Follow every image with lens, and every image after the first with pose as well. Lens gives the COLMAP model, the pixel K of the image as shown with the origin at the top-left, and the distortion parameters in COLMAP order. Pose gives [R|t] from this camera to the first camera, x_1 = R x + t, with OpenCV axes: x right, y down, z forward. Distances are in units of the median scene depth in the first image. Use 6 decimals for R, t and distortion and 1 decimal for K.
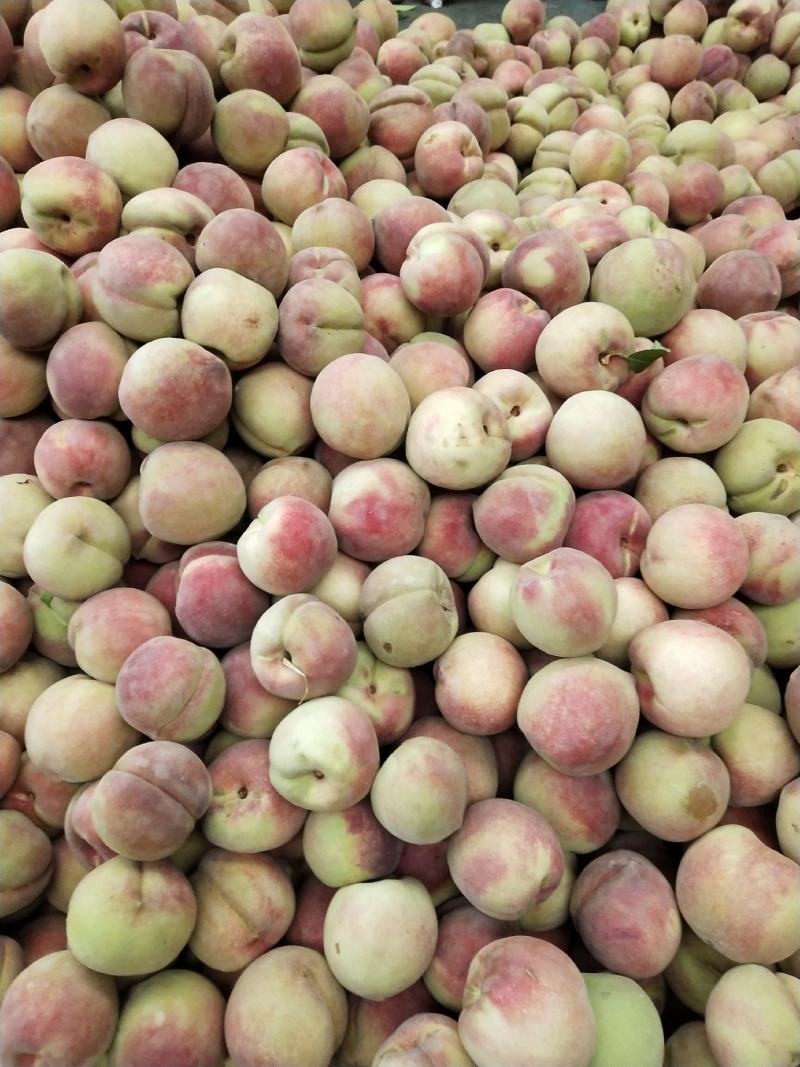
lens RADIAL K [[834.0, 0, 400.0], [0, 834.0, 533.5], [0, 0, 1]] dist [-0.029098, 0.069504]
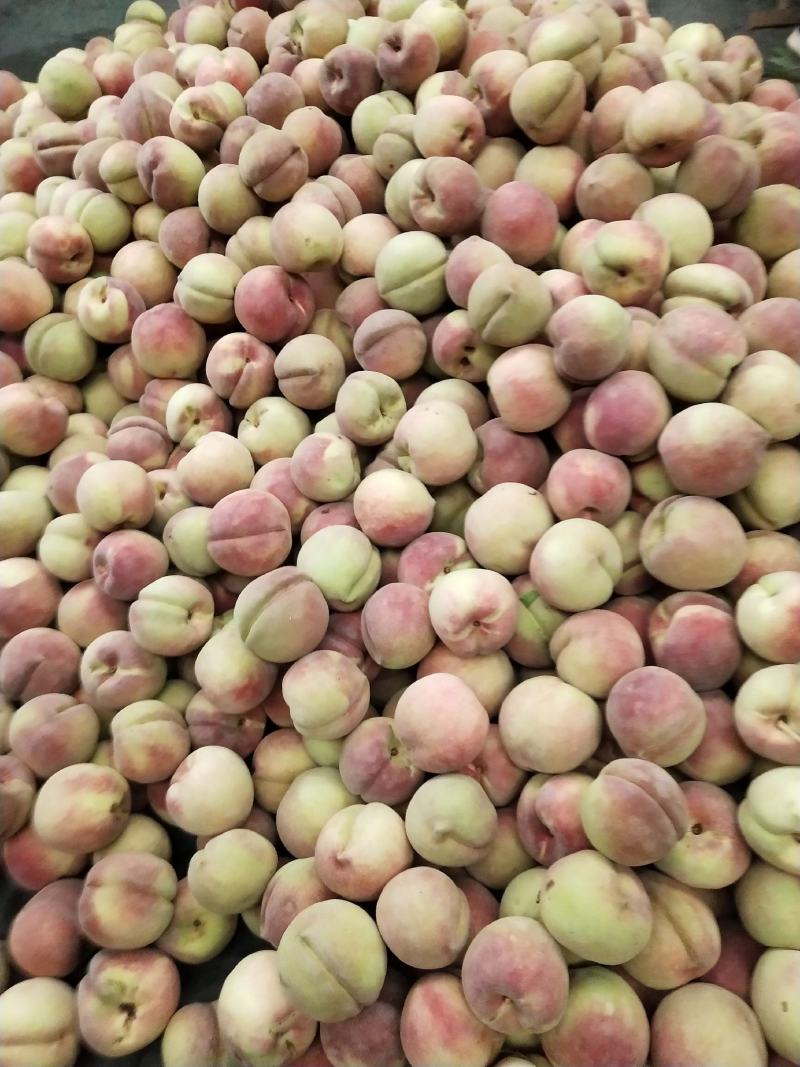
lens RADIAL K [[834.0, 0, 400.0], [0, 834.0, 533.5], [0, 0, 1]] dist [-0.029098, 0.069504]
pose [[0.950363, 0.259290, -0.171988, -0.451470], [-0.265708, 0.963937, -0.015000, 0.059189], [0.161896, 0.059954, 0.984985, -0.139246]]
